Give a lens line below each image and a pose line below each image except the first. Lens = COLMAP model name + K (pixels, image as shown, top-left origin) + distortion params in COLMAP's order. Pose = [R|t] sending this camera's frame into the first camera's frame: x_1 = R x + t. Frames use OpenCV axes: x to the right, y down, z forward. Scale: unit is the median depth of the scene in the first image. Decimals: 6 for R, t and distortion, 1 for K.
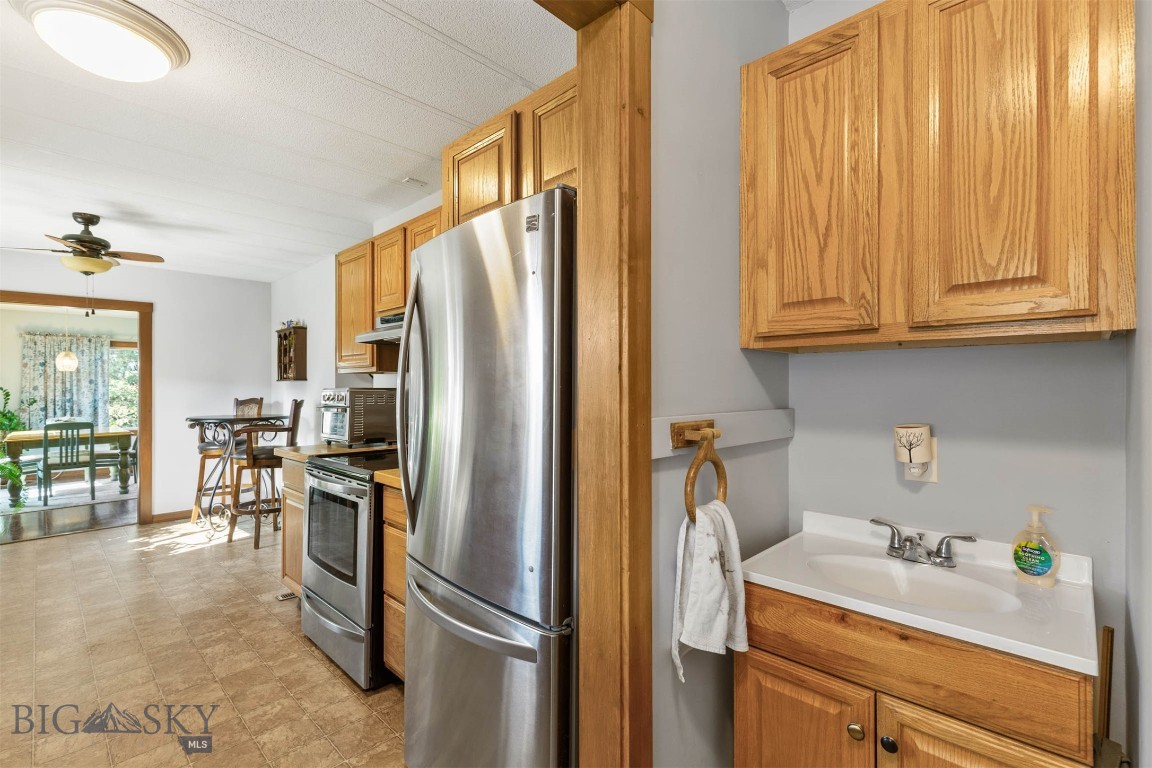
lens RADIAL K [[522.8, 0, 582.3], [0, 522.8, 388.7], [0, 0, 1]] dist [0.007511, 0.000101]
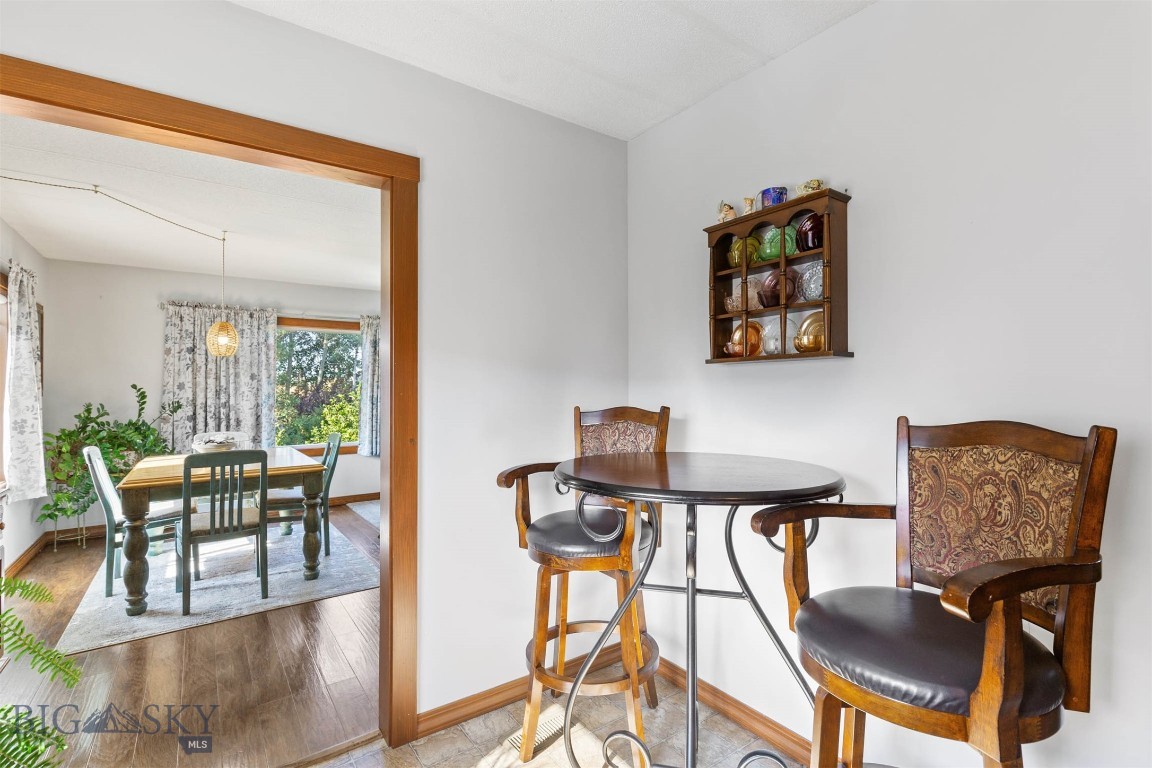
lens RADIAL K [[522.8, 0, 575.0], [0, 522.8, 389.7], [0, 0, 1]] dist [0.007511, 0.000101]
pose [[0.983993, 0.002109, -0.178195, -0.436644], [-0.002829, 0.999989, -0.003787, 0.004498], [0.178185, 0.004231, 0.983988, 0.442795]]
